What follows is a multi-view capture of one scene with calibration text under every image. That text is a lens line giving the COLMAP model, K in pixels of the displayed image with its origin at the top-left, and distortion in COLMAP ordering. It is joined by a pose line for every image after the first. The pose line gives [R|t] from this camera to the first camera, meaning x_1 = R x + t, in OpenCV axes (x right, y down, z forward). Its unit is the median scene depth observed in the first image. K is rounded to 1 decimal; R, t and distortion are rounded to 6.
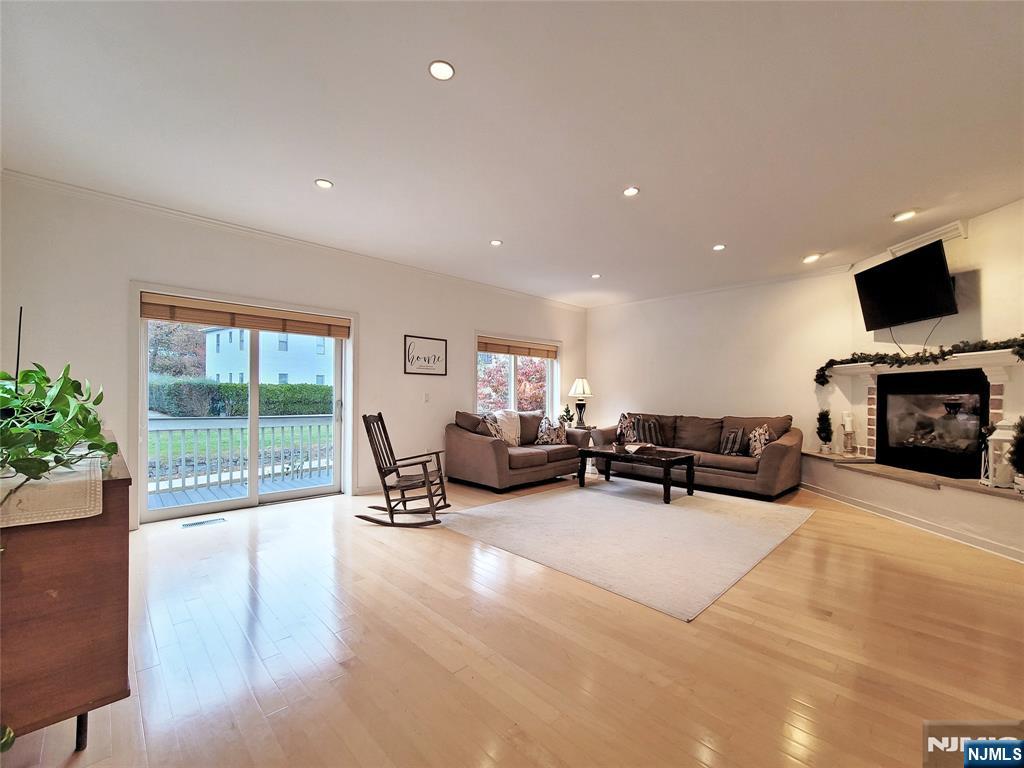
lens RADIAL K [[421.3, 0, 512.0], [0, 421.3, 384.0], [0, 0, 1]] dist [-0.000779, 0.000008]
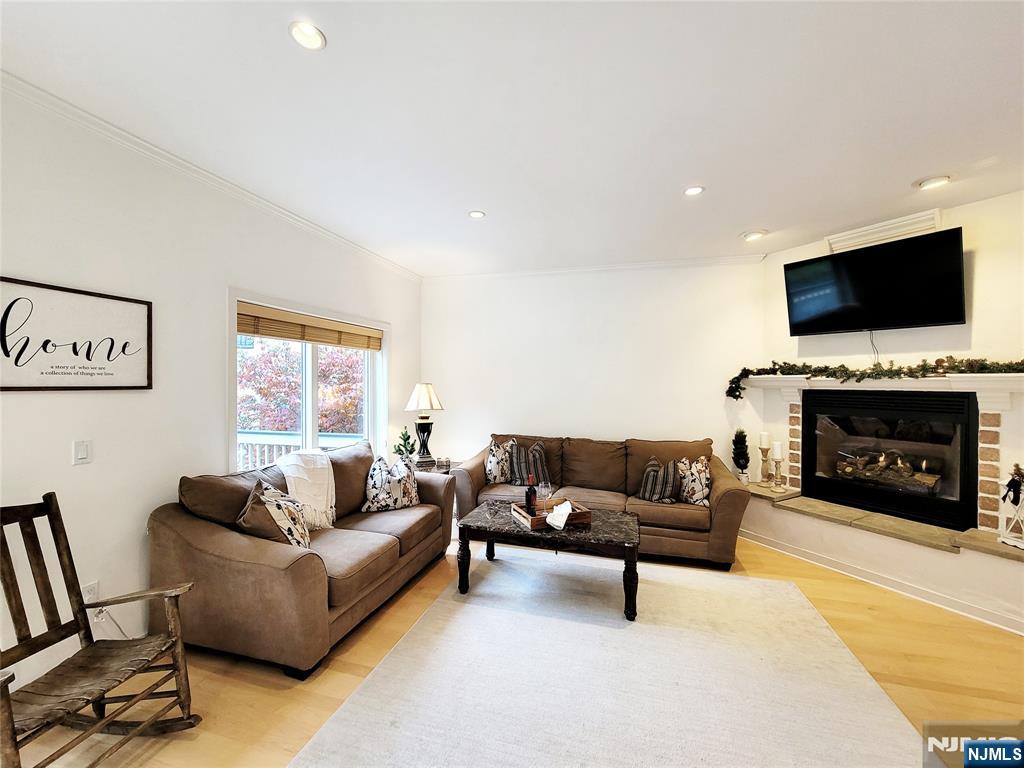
lens RADIAL K [[420.1, 0, 497.0], [0, 420.1, 382.6], [0, 0, 1]] dist [-0.001502, -0.000083]
pose [[0.878602, -0.001518, 0.477552, -0.058021], [-0.015353, 0.999388, 0.031422, -0.048285], [-0.477307, -0.034939, 0.878042, 0.516812]]
